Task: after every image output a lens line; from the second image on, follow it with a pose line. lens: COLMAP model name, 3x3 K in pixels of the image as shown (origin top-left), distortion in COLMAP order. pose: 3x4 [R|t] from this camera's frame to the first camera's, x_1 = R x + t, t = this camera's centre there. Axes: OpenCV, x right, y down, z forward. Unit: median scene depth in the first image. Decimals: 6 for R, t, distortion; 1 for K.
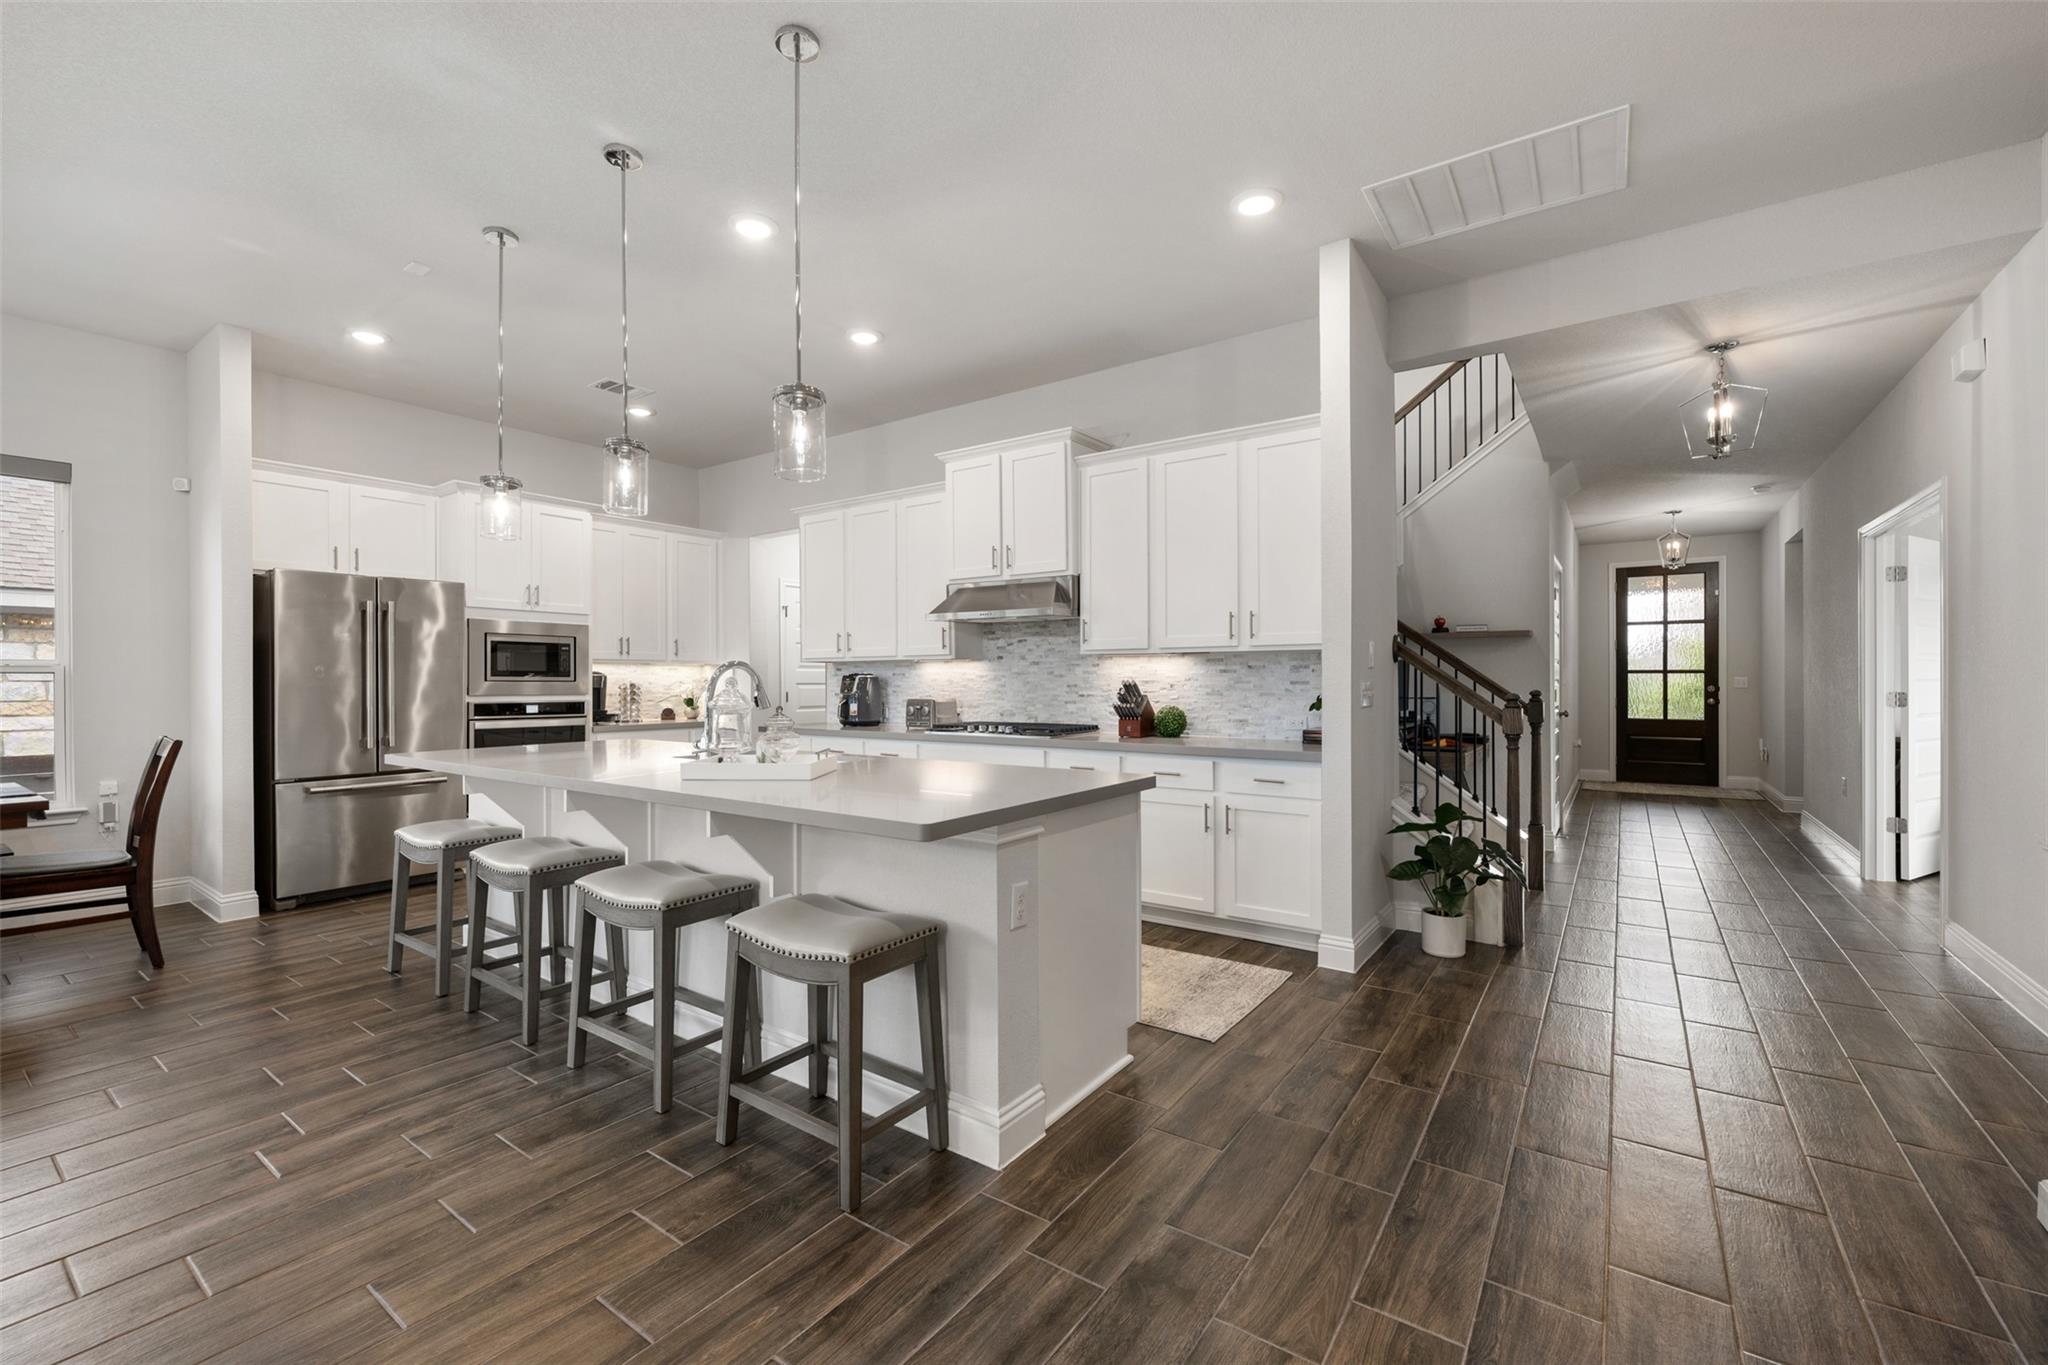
lens RADIAL K [[848.5, 0, 1016.4], [0, 848.5, 680.0], [0, 0, 1]] dist [-0.000441, -0.000105]
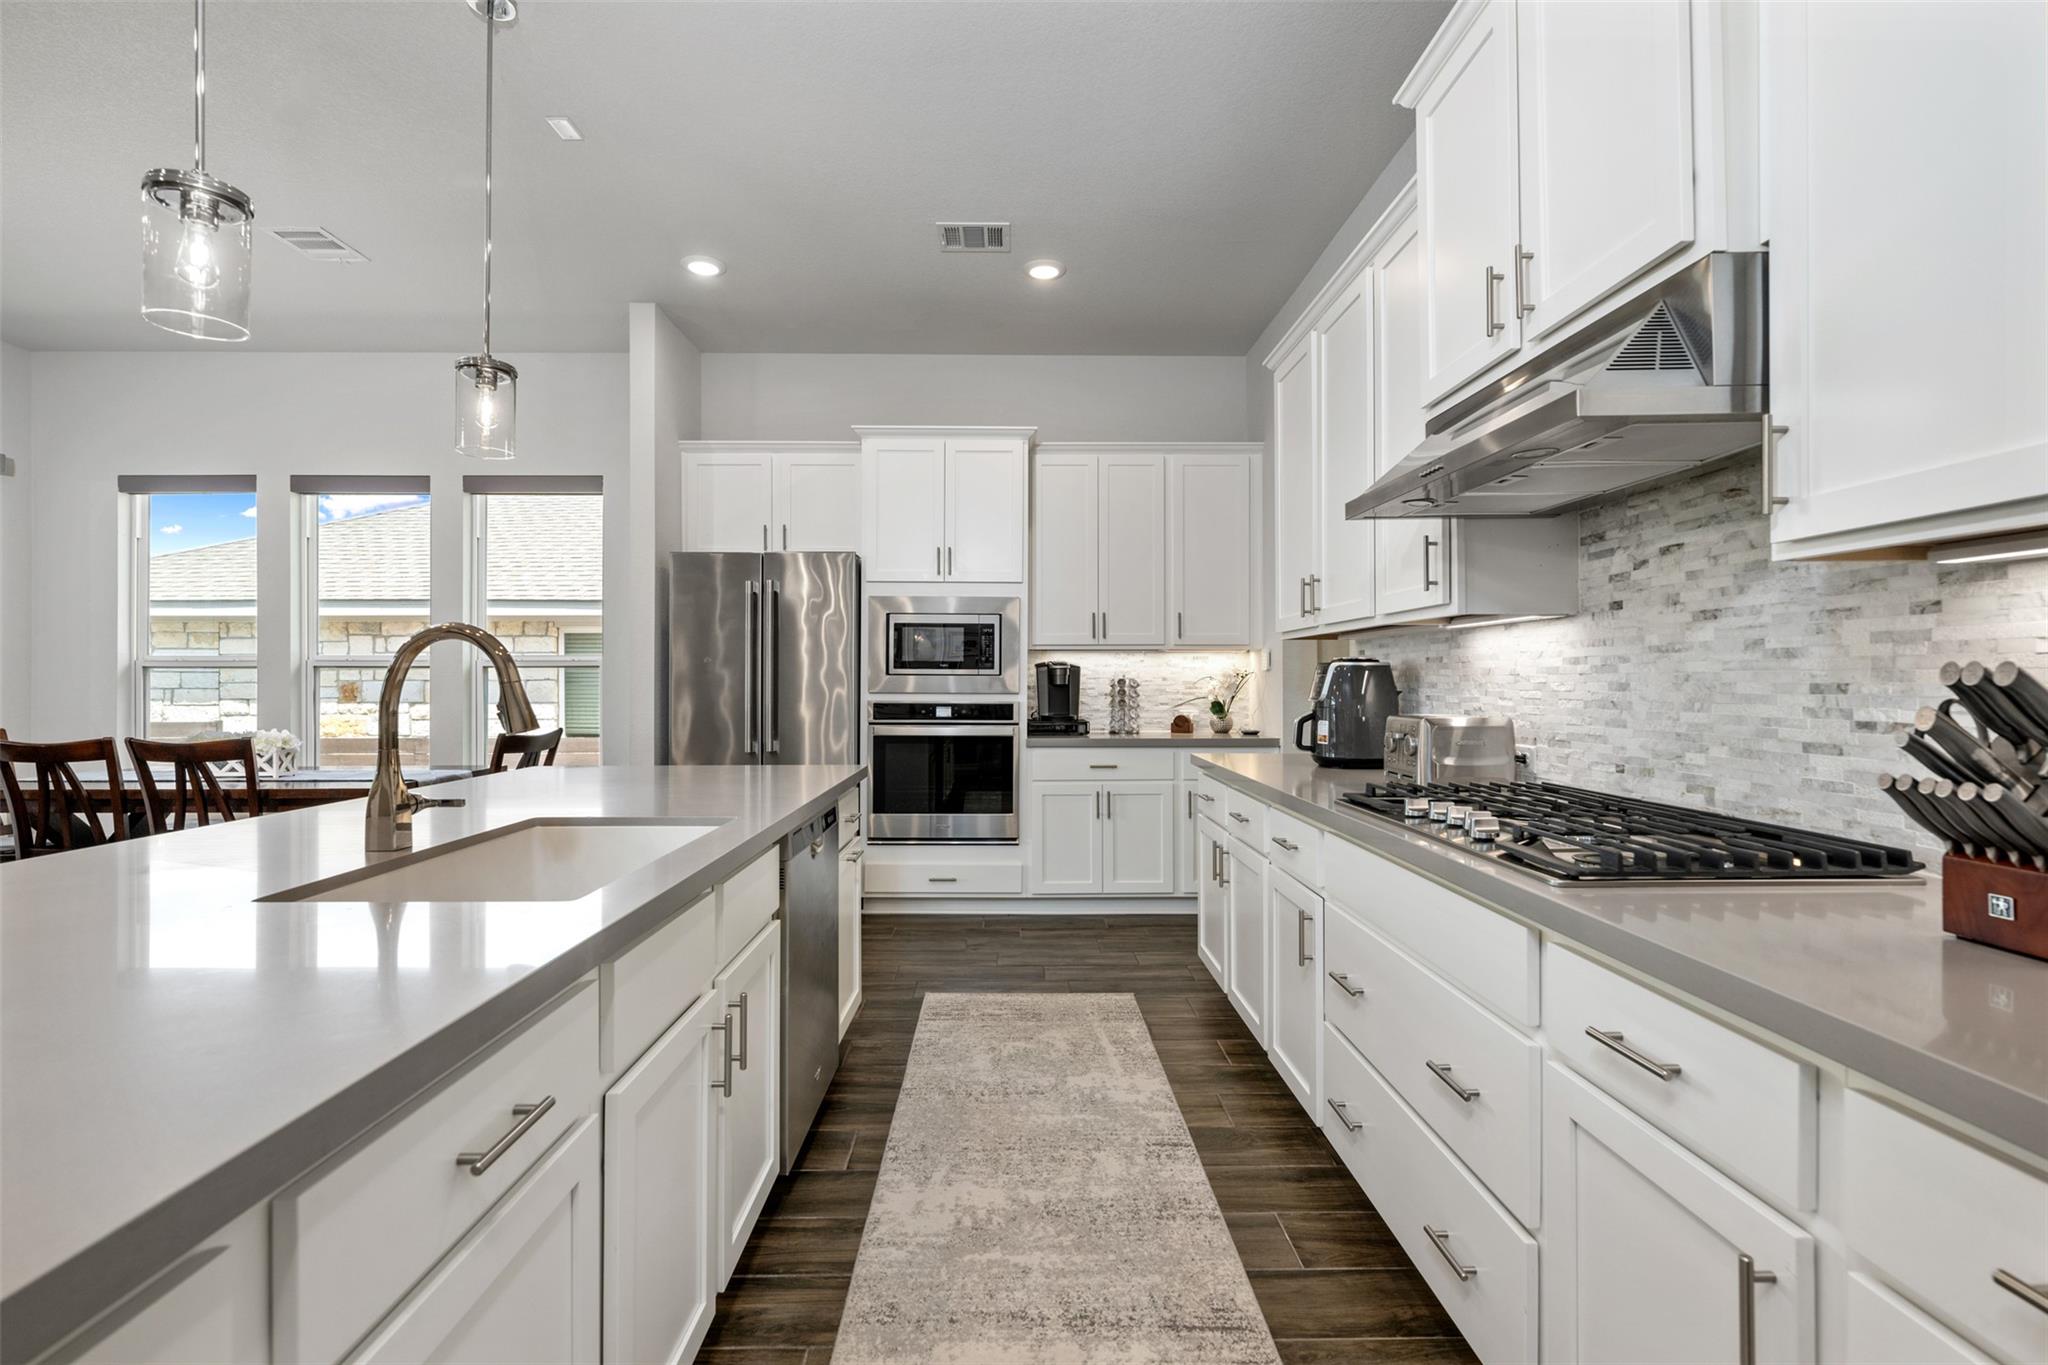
lens RADIAL K [[936.0, 0, 1016.5], [0, 936.0, 674.7], [0, 0, 1]] dist [-0.000767, -0.000309]
pose [[0.592090, -0.001395, -0.805870, 0.166260], [-0.000766, 0.999997, -0.002294, 0.003591], [0.805871, 0.001975, 0.592088, 0.658927]]
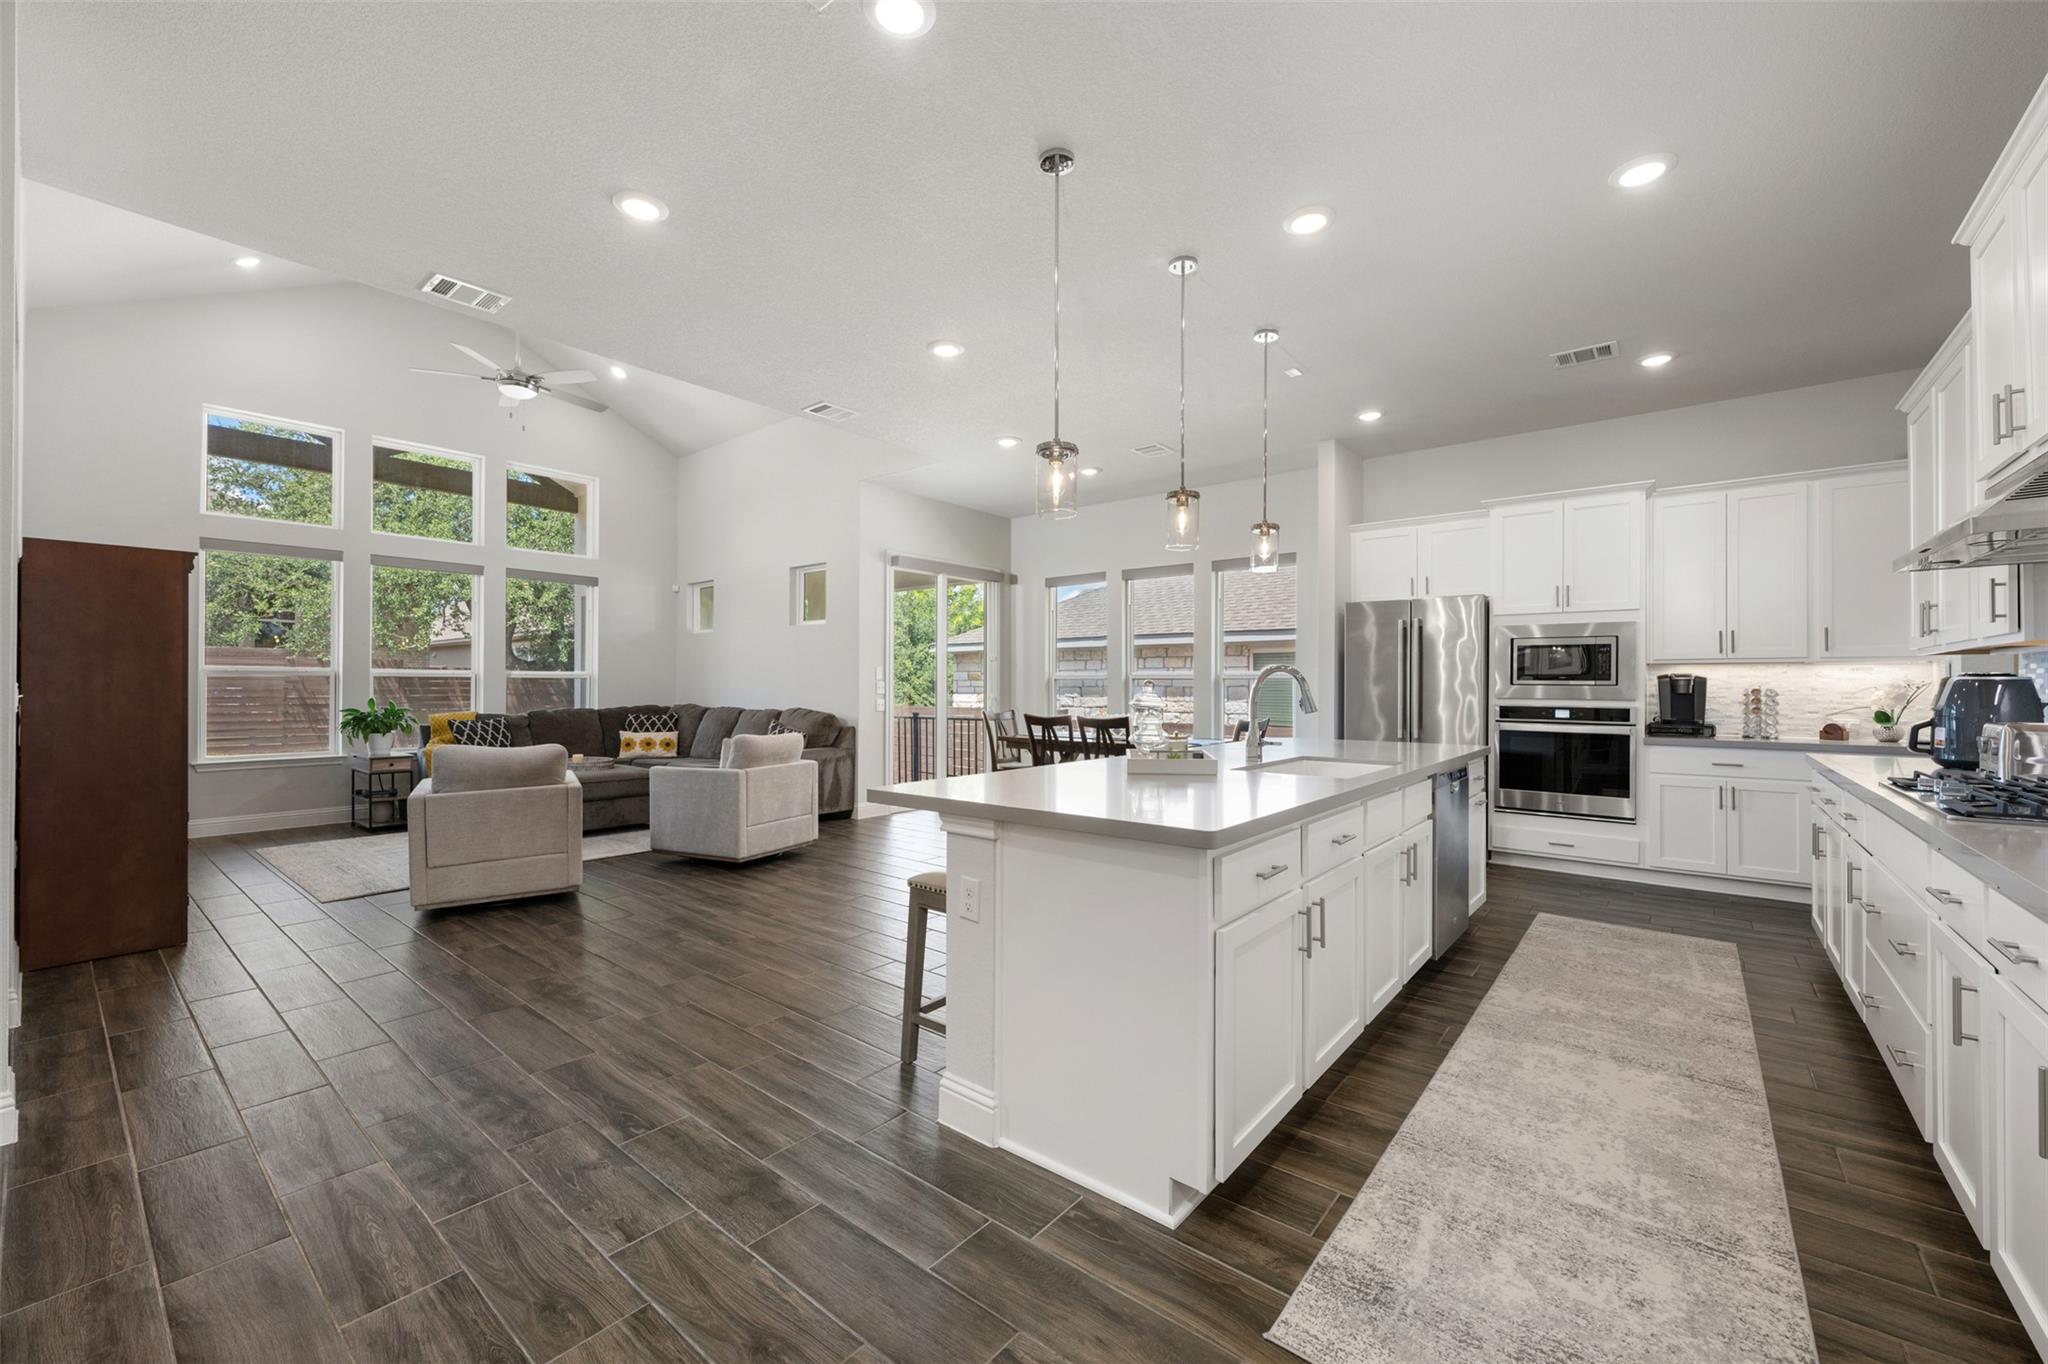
lens RADIAL K [[808.5, 0, 1024.0], [0, 808.5, 682.0], [0, 0, 1]] dist [-0.000412, 0.000442]
pose [[-0.062086, 0.000100, -0.998071, 0.461188], [-0.001776, 0.999998, 0.000211, -0.001369], [0.998069, 0.001786, -0.062086, 0.522940]]
